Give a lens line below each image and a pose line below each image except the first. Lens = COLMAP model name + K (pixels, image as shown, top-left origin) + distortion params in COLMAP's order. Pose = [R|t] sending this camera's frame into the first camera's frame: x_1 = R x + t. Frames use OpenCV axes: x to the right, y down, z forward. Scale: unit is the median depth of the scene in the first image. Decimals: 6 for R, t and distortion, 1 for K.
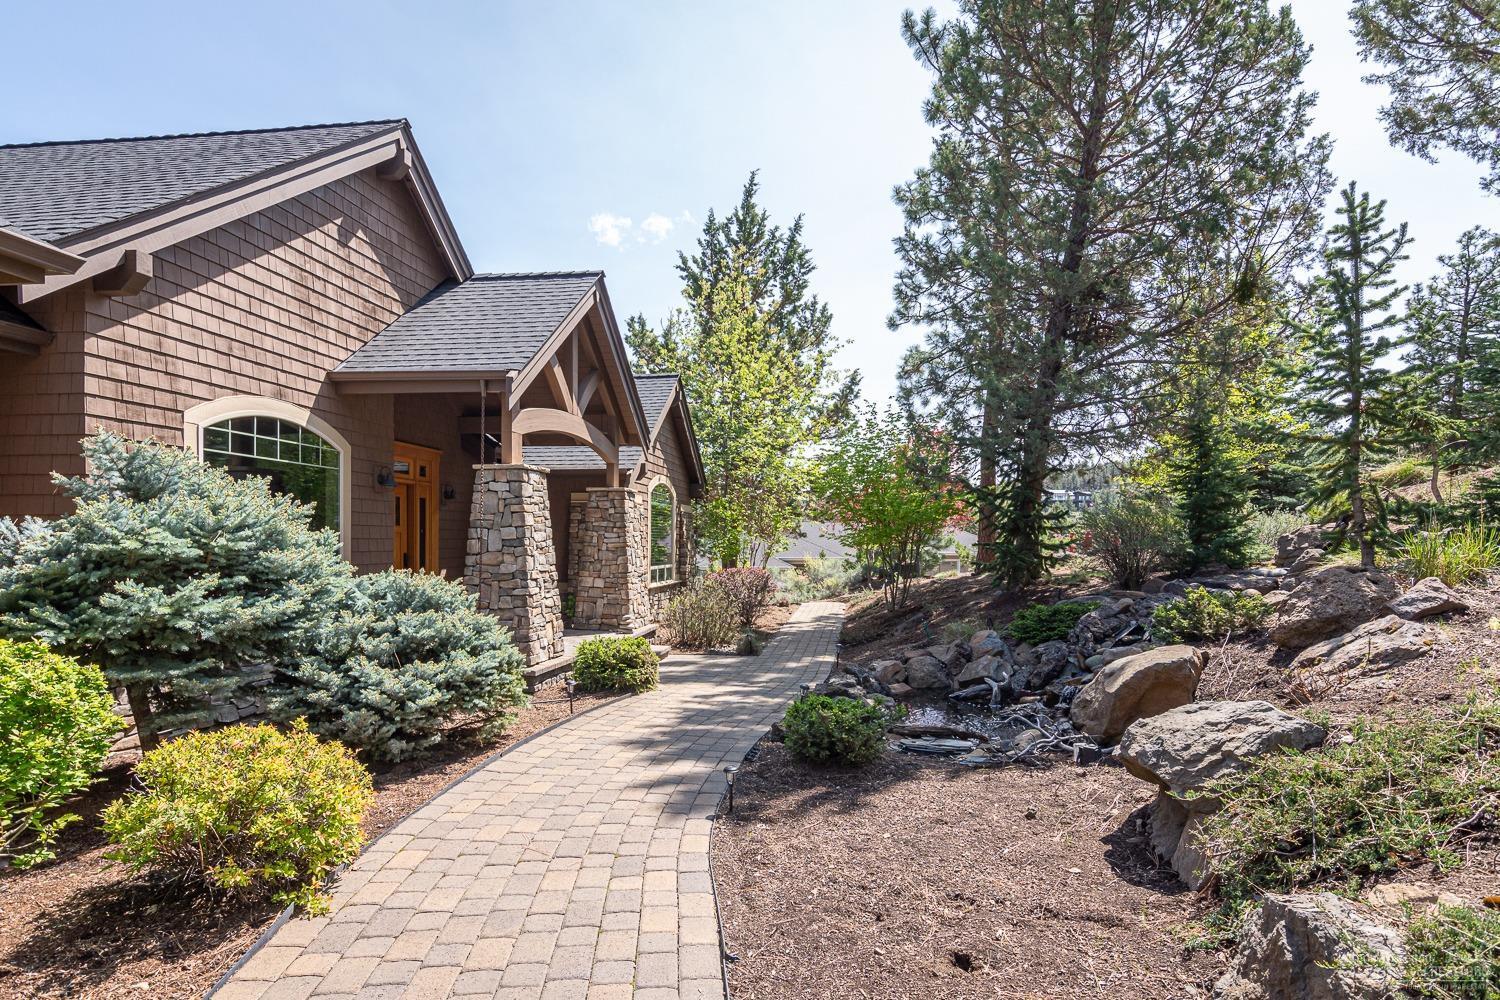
lens RADIAL K [[743.8, 0, 750.8], [0, 743.8, 547.1], [0, 0, 1]] dist [0.000794, 0.000349]
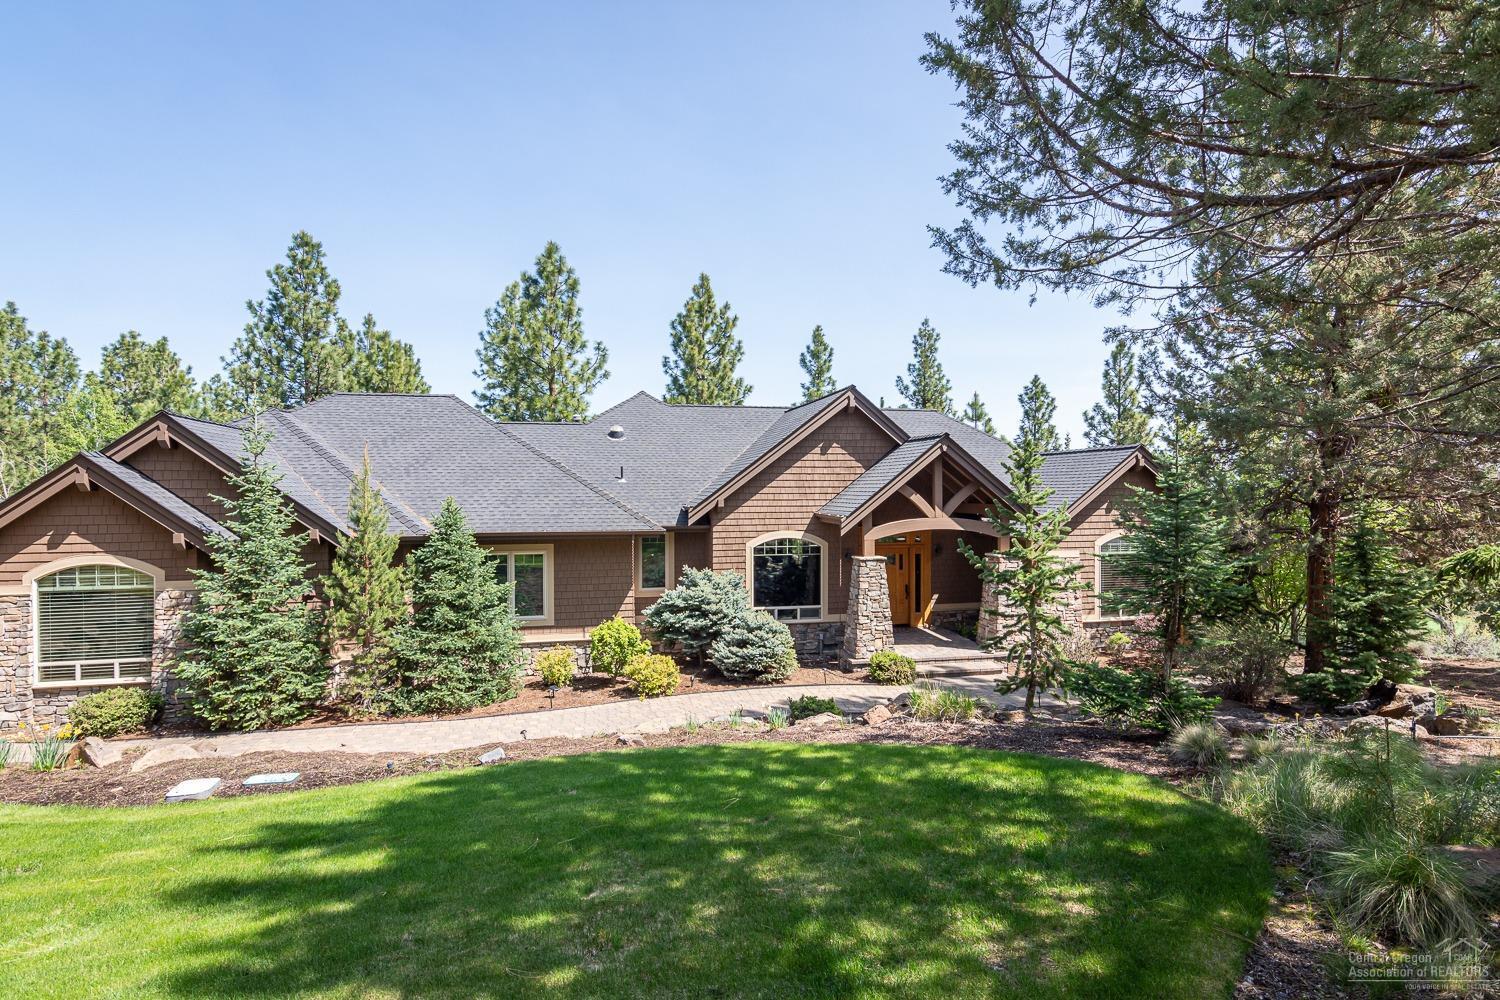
lens RADIAL K [[708.4, 0, 750.0], [0, 708.4, 500.0], [0, 0, 1]] dist [-0.000210, 0.000043]
pose [[0.371746, 0.003561, -0.928328, 1.564649], [-0.007015, 0.999975, 0.001027, -0.308748], [0.928308, 0.006131, 0.371761, -0.004258]]
